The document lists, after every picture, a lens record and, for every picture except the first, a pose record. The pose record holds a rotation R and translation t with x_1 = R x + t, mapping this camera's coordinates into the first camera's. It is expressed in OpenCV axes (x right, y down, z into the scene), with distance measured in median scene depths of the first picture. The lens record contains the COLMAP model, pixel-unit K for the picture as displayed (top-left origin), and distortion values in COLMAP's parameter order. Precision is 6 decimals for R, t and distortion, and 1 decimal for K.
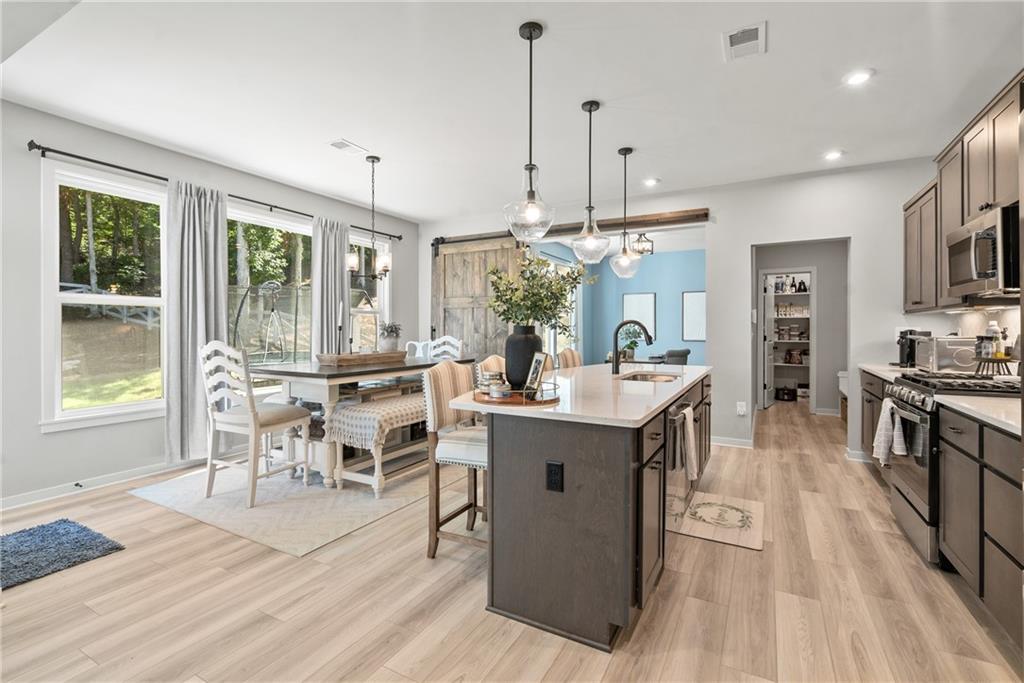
lens RADIAL K [[468.0, 0, 508.2], [0, 468.0, 337.5], [0, 0, 1]] dist [-0.002005, 0.000216]
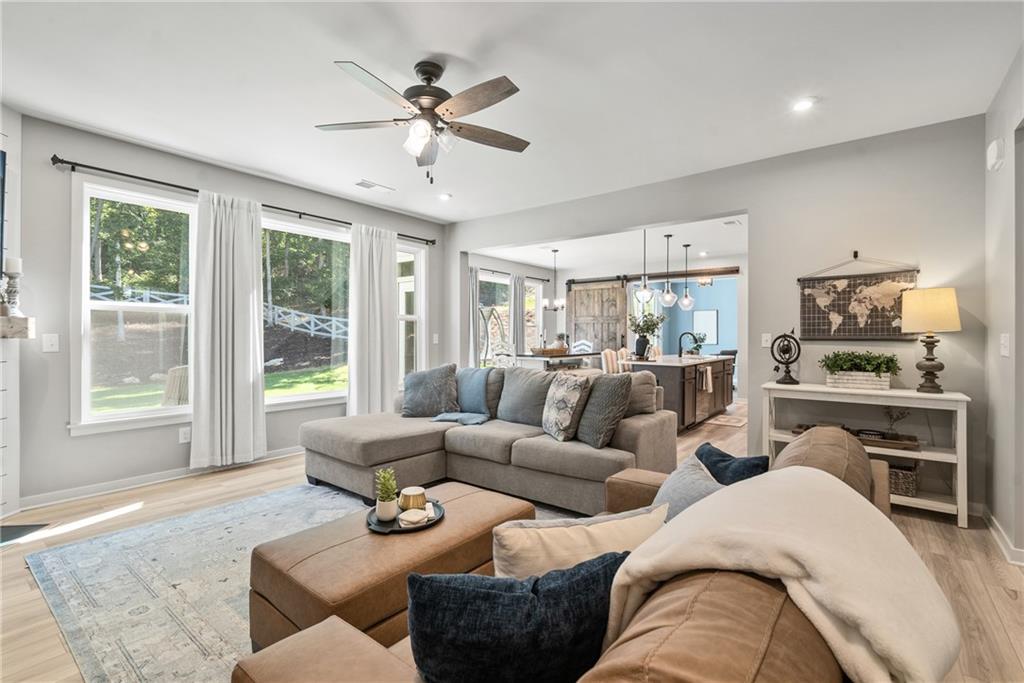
lens RADIAL K [[468.0, 0, 511.0], [0, 468.0, 337.2], [0, 0, 1]] dist [-0.002005, 0.000216]
pose [[0.988417, 0.001383, -0.151755, -0.130277], [-0.003663, 0.999885, -0.014749, 0.012531], [0.151718, 0.015134, 0.988308, -0.761532]]
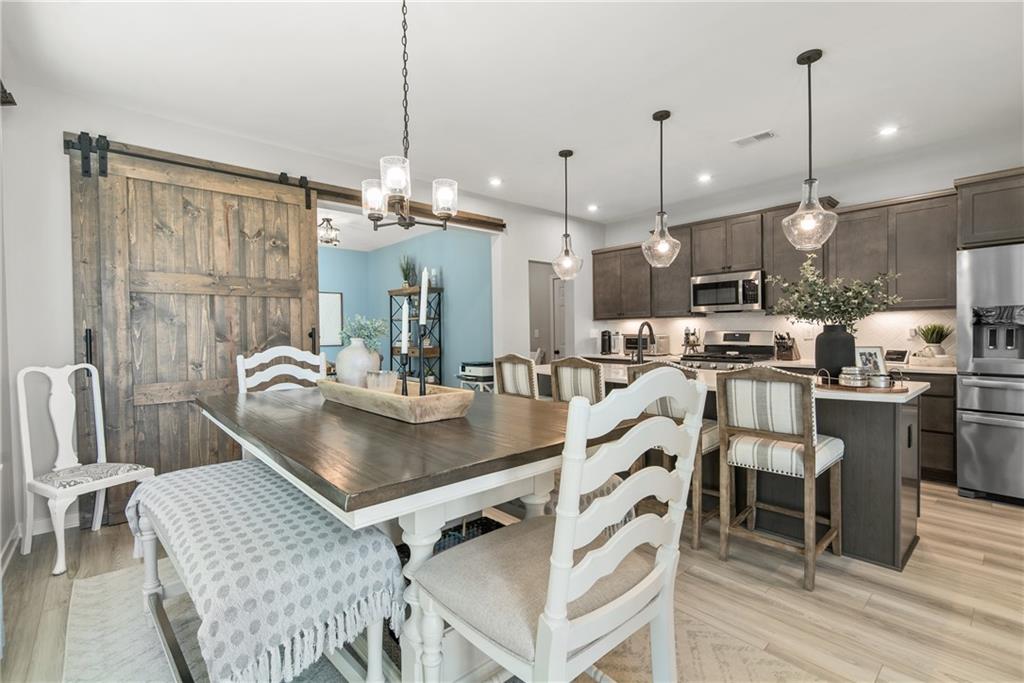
lens RADIAL K [[468.0, 0, 511.9], [0, 468.0, 334.9], [0, 0, 1]] dist [-0.002005, 0.000216]
pose [[0.324154, -0.011855, 0.945930, -0.543924], [0.028857, 0.999580, 0.002639, -0.010569], [-0.945564, 0.026442, 0.324360, 0.576174]]
